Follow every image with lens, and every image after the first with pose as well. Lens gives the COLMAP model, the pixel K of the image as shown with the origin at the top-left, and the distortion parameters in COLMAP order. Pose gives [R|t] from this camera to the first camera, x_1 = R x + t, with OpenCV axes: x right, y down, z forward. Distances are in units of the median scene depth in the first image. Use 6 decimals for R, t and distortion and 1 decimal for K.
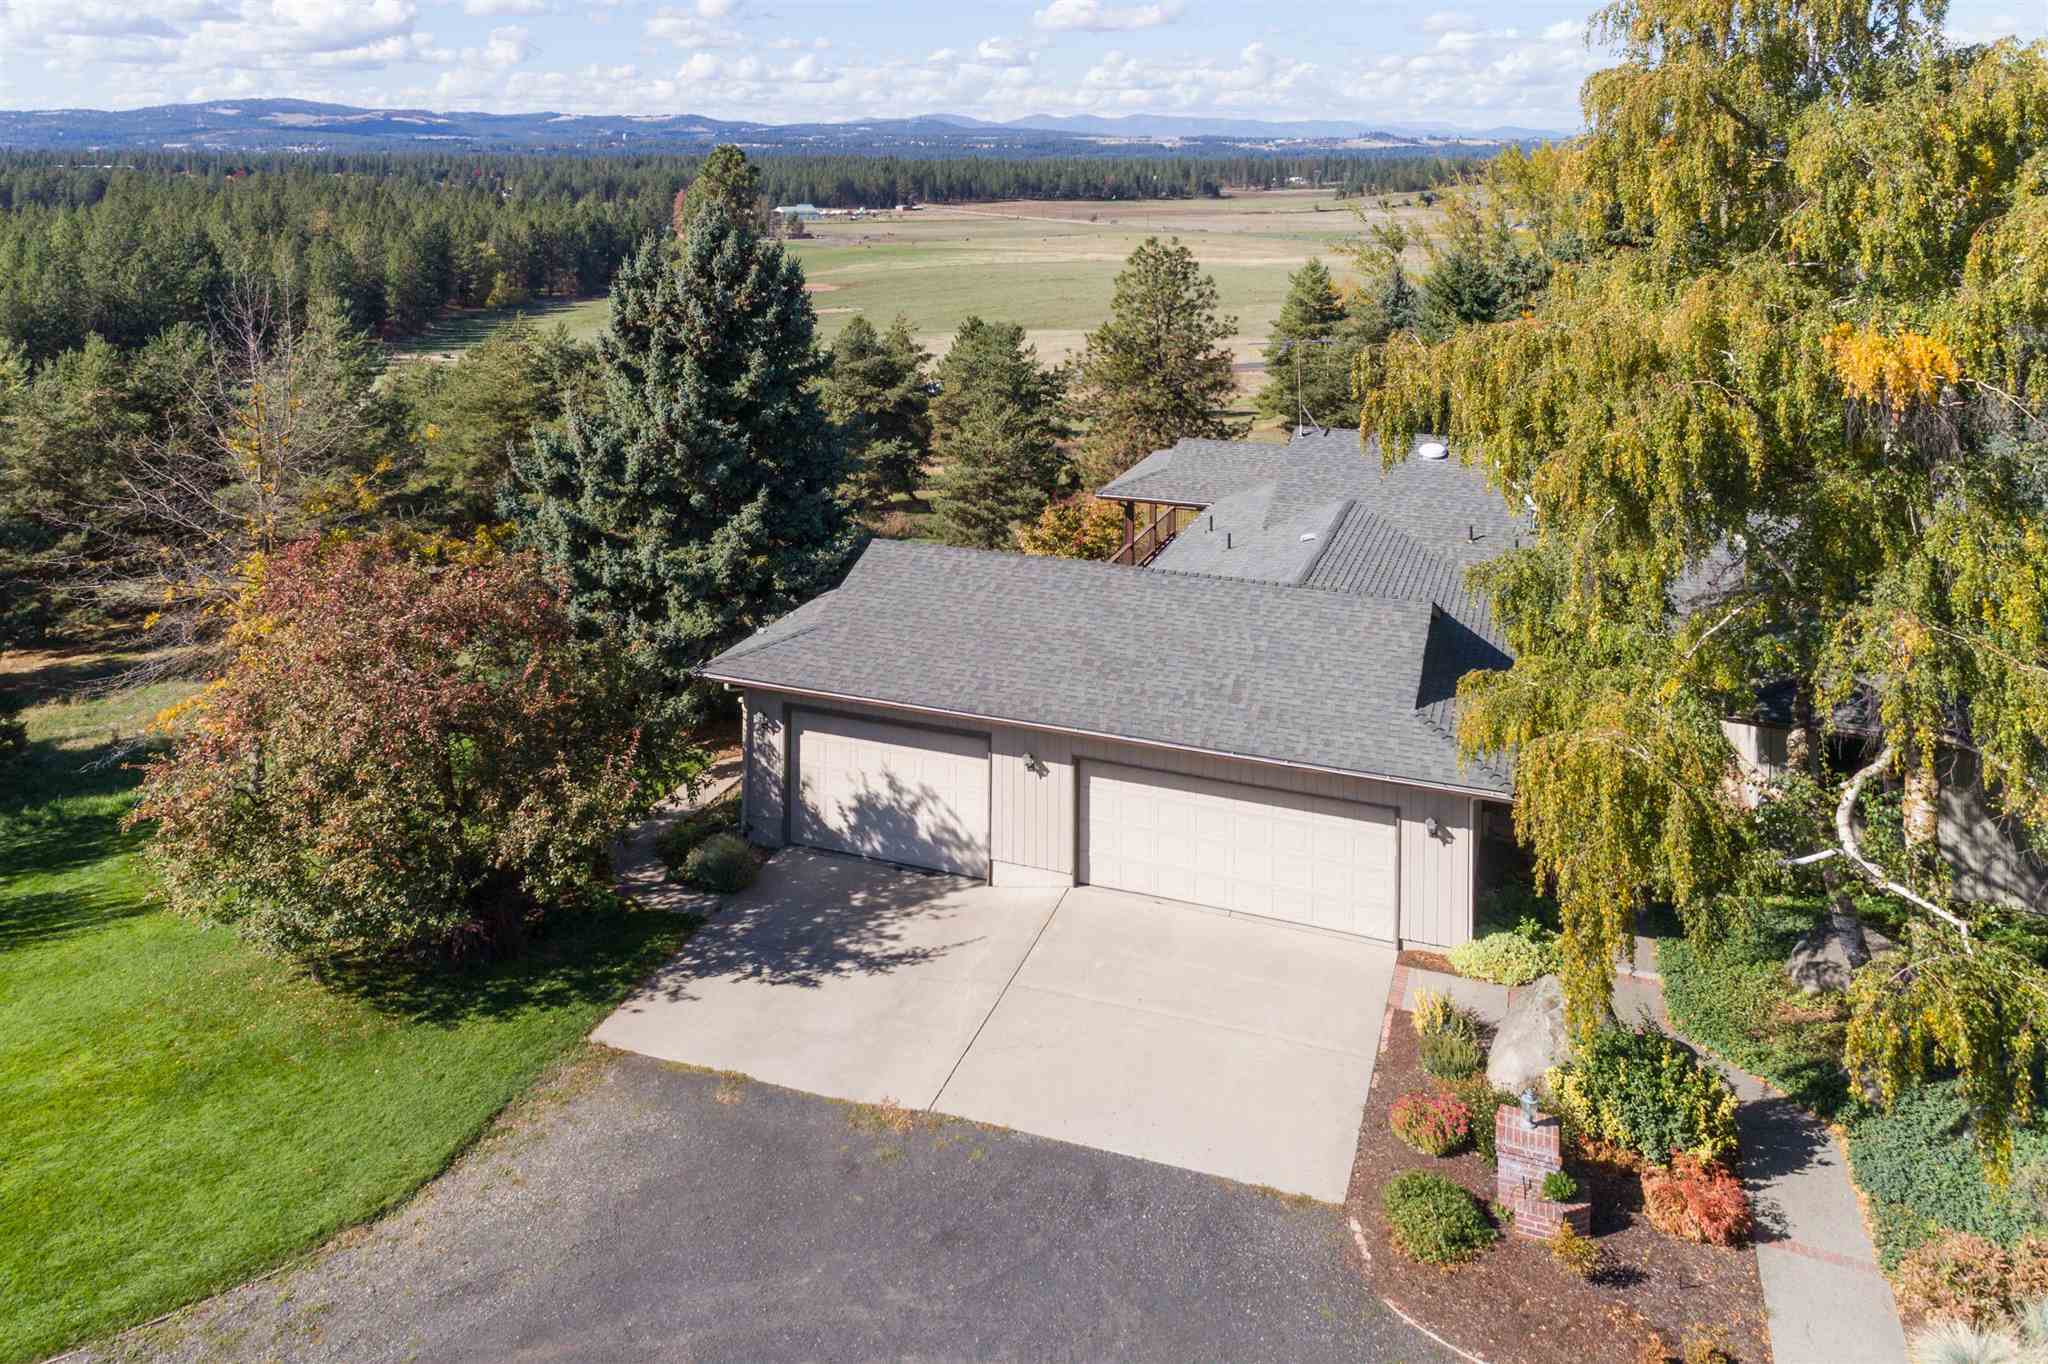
lens RADIAL K [[1488.1, 0, 1023.6], [0, 1488.1, 361.0], [0, 0, 1]] dist [0.005089, -0.000662]
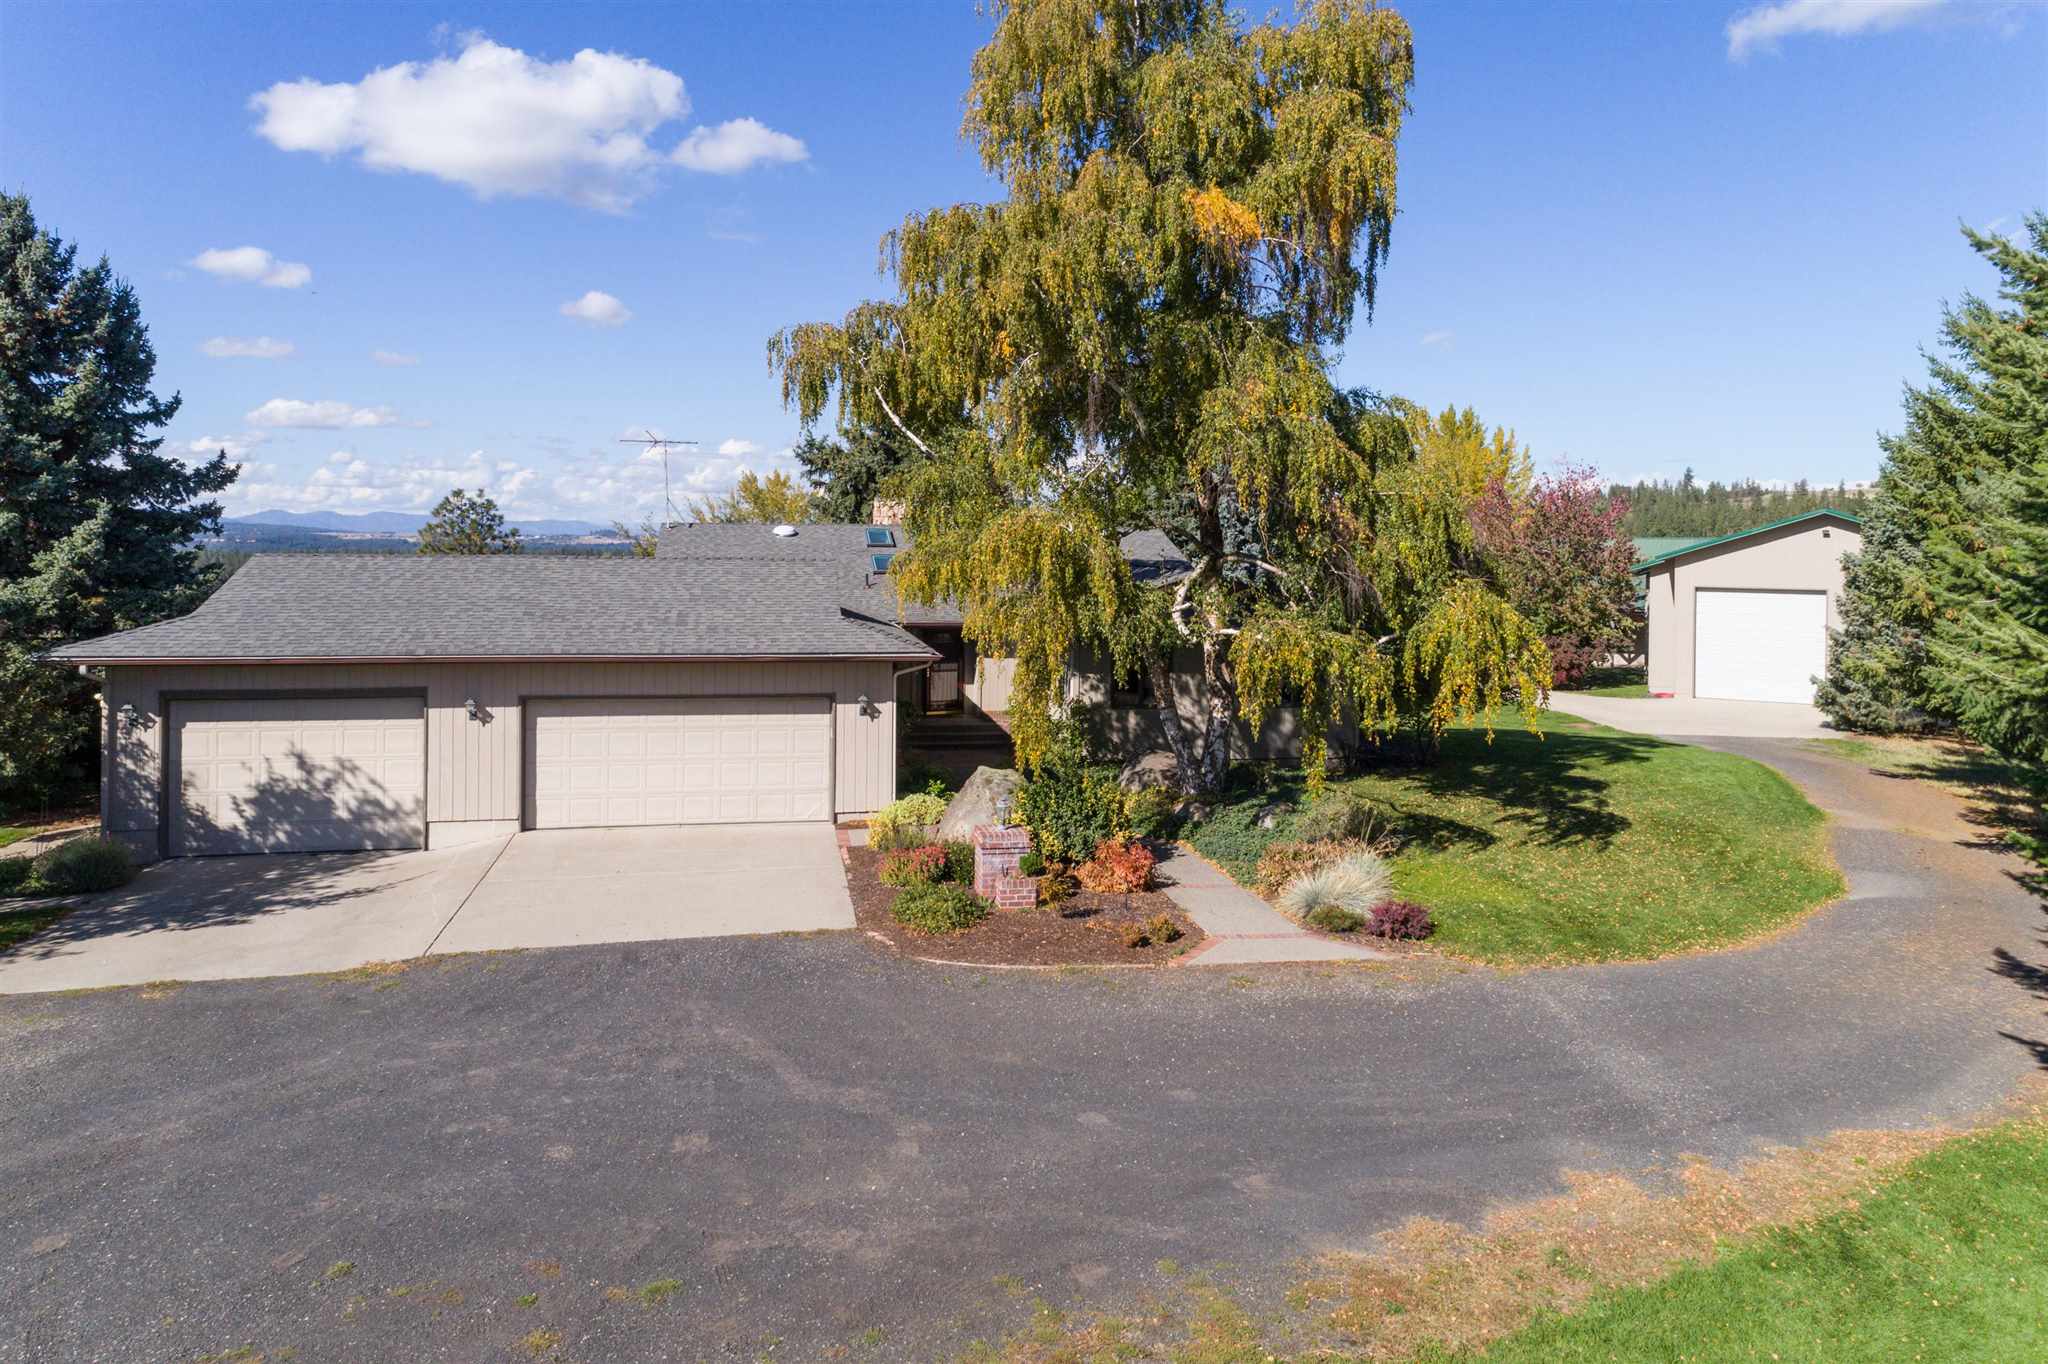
lens RADIAL K [[1198.1, 0, 1024.0], [0, 1198.1, 682.0], [0, 0, 1]] dist [0.001674, -0.015980]
pose [[0.843451, -0.022540, 0.536733, -0.110894], [0.040500, 0.998944, -0.021693, 0.272754], [-0.535678, 0.040034, 0.843473, 0.105062]]
